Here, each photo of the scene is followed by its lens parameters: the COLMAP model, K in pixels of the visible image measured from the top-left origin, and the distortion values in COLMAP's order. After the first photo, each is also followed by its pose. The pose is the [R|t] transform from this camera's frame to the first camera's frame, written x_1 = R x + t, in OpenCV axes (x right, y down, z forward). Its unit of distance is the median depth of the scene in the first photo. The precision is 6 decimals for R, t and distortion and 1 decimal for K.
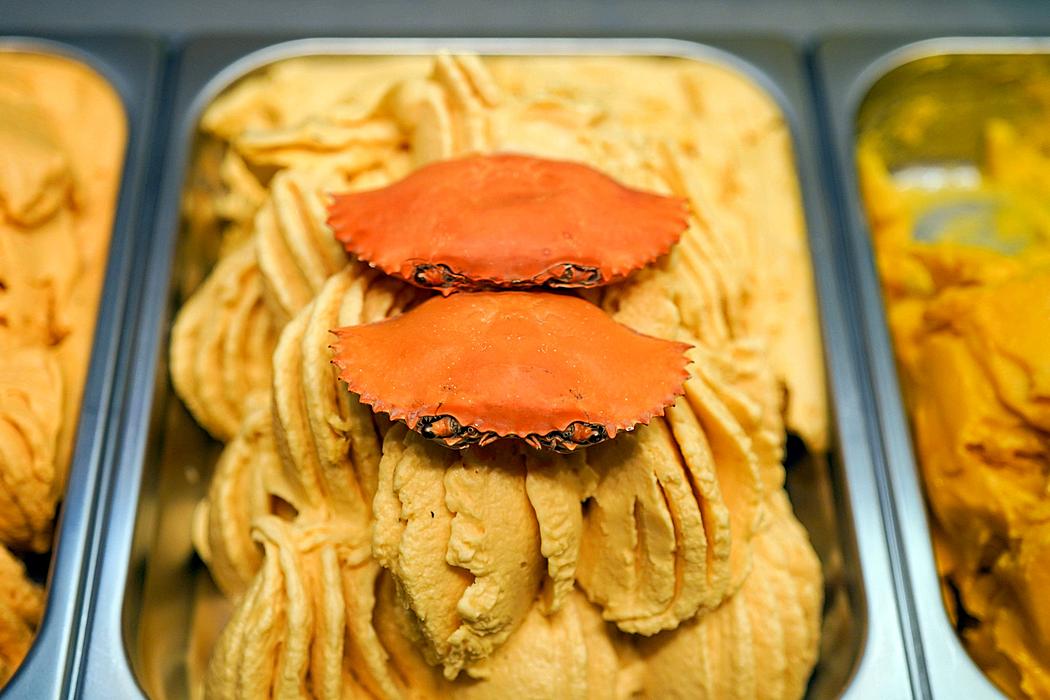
lens RADIAL K [[1478.9, 0, 522.3], [0, 1478.9, 351.1], [0, 0, 1]] dist [-0.045979, 0.000000]
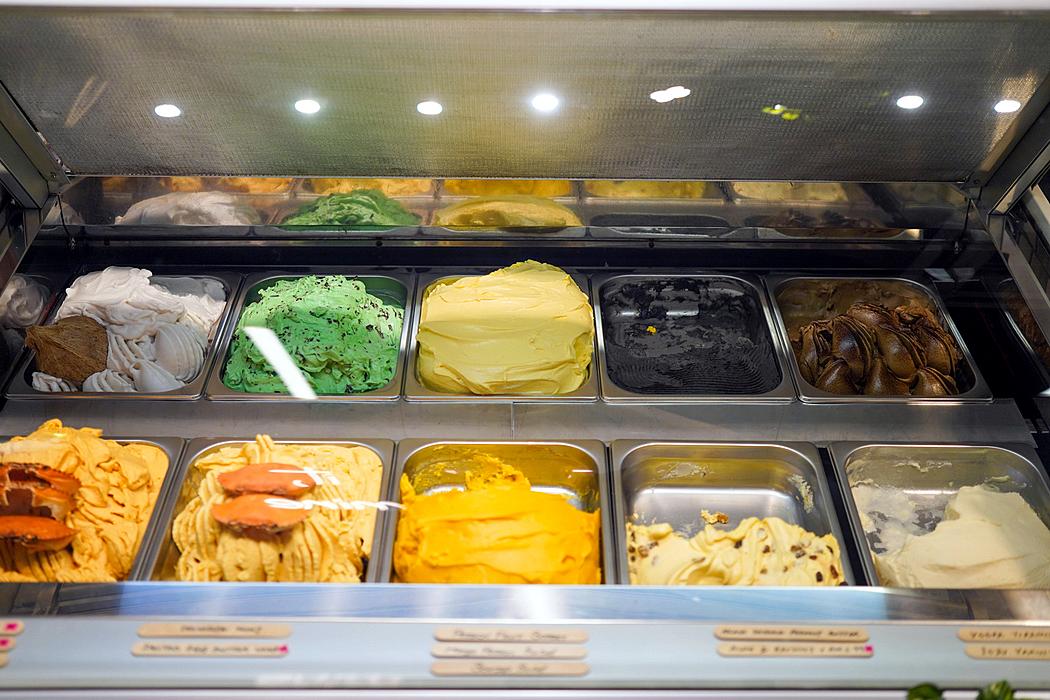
lens RADIAL K [[1478.9, 0, 526.3], [0, 1478.9, 350.9], [0, 0, 1]] dist [-0.045979, 0.000000]
pose [[0.996485, -0.005085, -0.083619, 0.872059], [-0.025473, 0.932501, -0.360267, 0.851433], [0.079807, 0.361131, 0.929094, -2.243473]]
